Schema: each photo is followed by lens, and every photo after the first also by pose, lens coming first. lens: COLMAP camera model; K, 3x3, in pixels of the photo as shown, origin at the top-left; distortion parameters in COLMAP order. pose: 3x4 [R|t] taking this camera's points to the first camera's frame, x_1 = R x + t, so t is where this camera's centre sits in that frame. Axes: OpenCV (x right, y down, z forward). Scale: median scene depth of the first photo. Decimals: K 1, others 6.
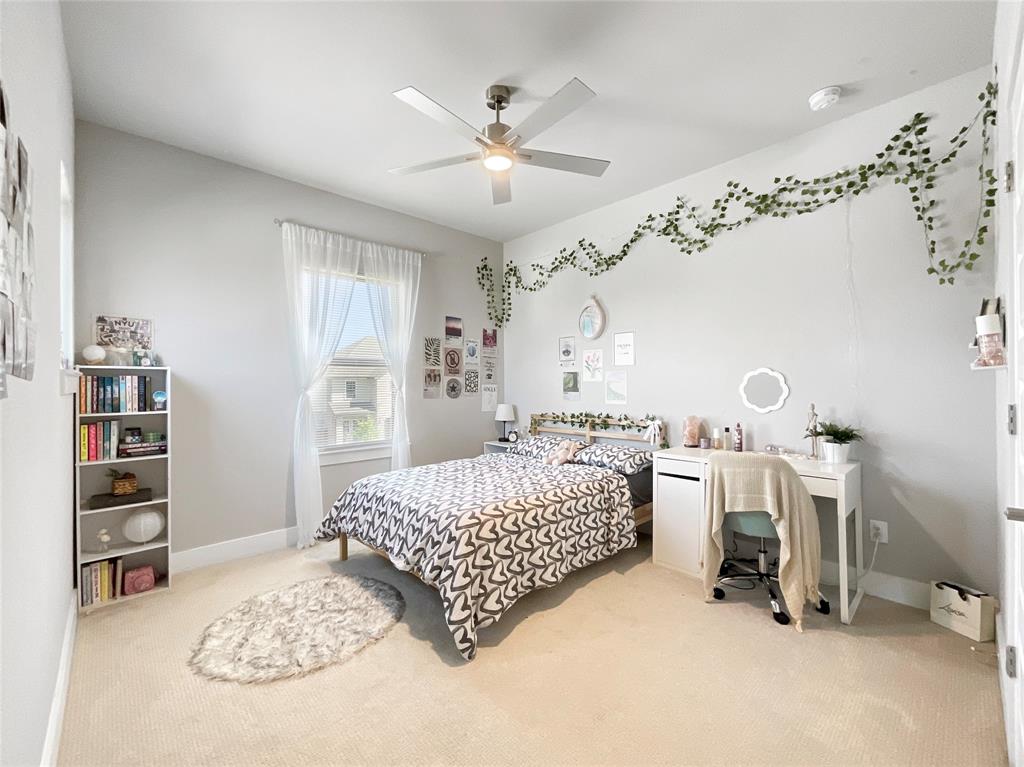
lens RADIAL K [[423.4, 0, 512.0], [0, 423.4, 383.5], [0, 0, 1]] dist [-0.002296, 0.000251]
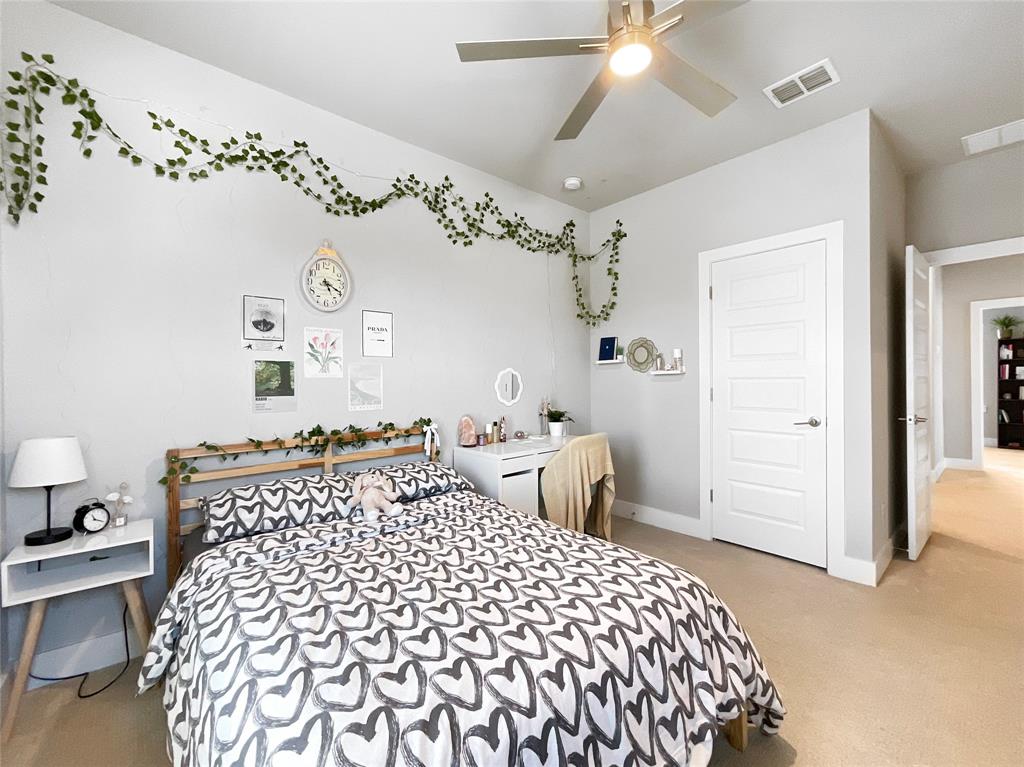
lens RADIAL K [[423.4, 0, 512.0], [0, 423.4, 383.5], [0, 0, 1]] dist [-0.002296, 0.000251]
pose [[0.046321, -0.001385, 0.998926, -0.457128], [0.004928, 0.999987, 0.001158, 0.004279], [-0.998914, 0.004869, 0.046327, 0.733591]]
